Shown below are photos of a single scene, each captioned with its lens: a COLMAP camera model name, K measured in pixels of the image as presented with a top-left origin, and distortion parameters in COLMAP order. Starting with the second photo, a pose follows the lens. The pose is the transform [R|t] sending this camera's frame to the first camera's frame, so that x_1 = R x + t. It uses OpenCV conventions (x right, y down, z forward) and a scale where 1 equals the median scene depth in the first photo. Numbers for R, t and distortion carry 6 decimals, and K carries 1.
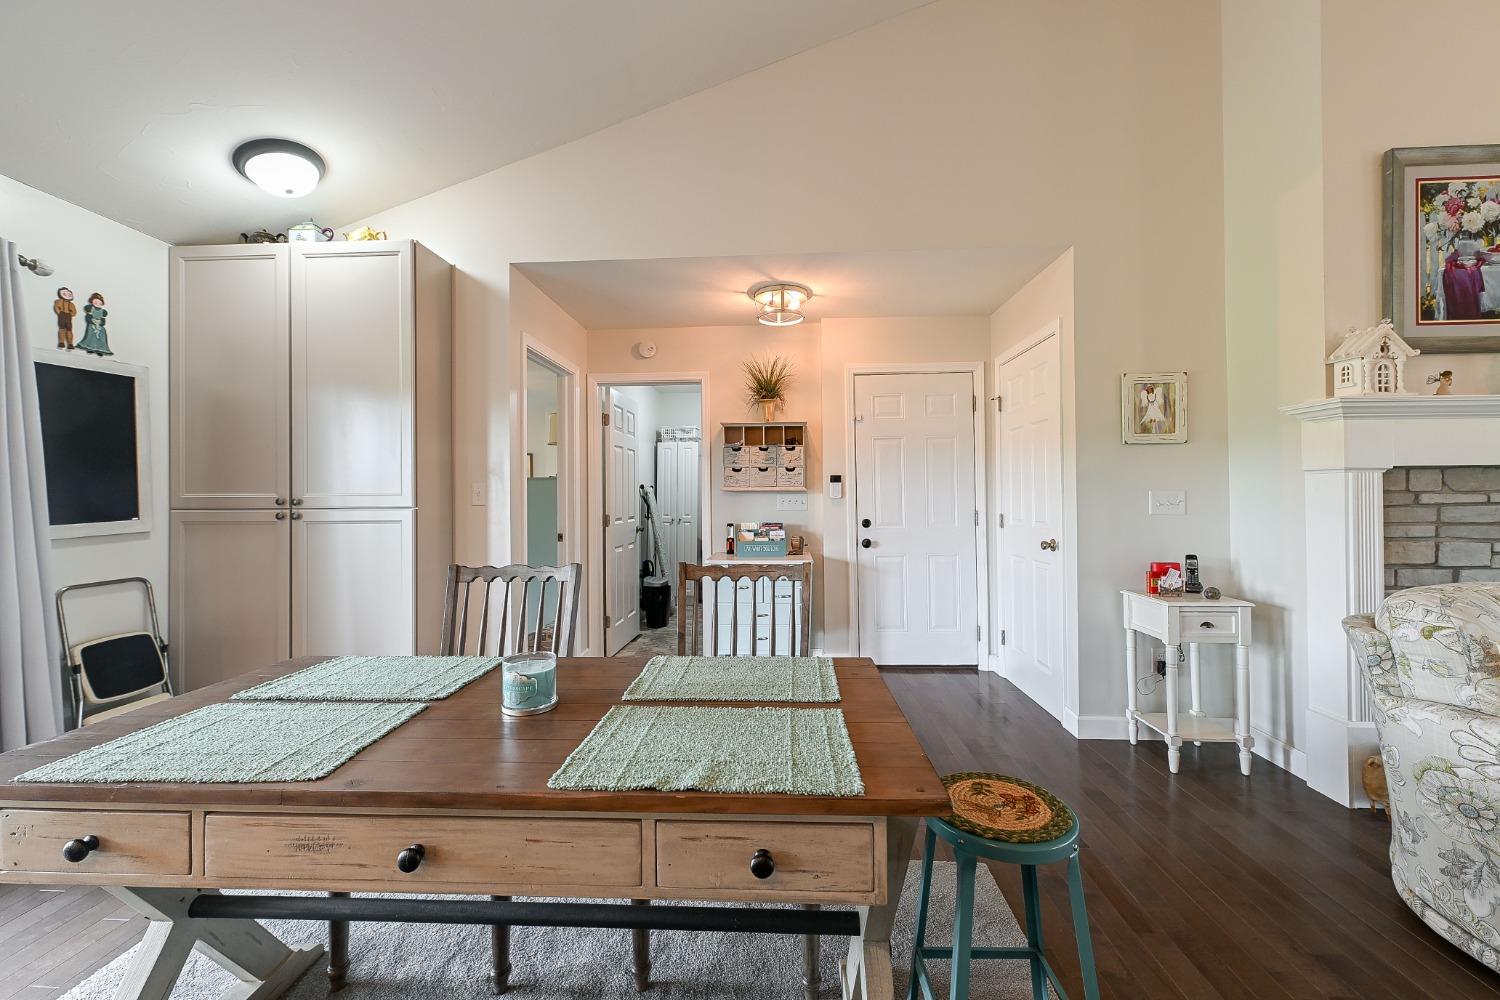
lens RADIAL K [[586.2, 0, 747.7], [0, 586.2, 491.2], [0, 0, 1]] dist [0.004612, -0.000362]
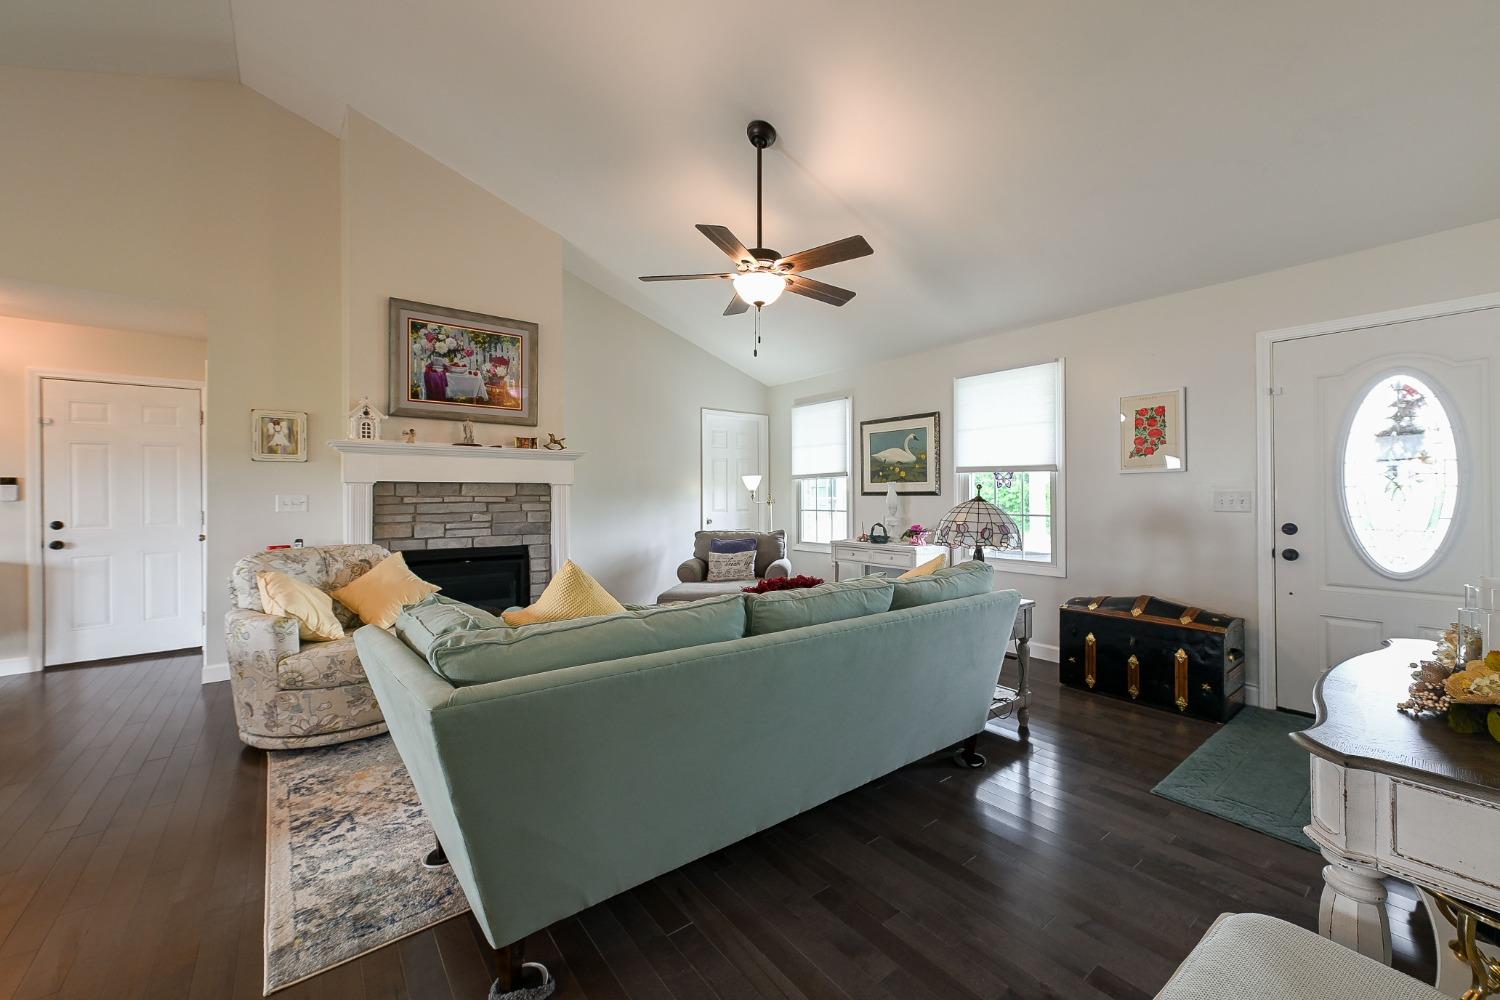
lens RADIAL K [[586.2, 0, 747.7], [0, 586.2, 491.2], [0, 0, 1]] dist [0.004612, -0.000362]
pose [[0.750212, 0.007188, 0.661158, 0.742638], [-0.006127, 0.999974, -0.003919, -0.013493], [-0.661169, -0.001111, 0.750236, -0.975585]]
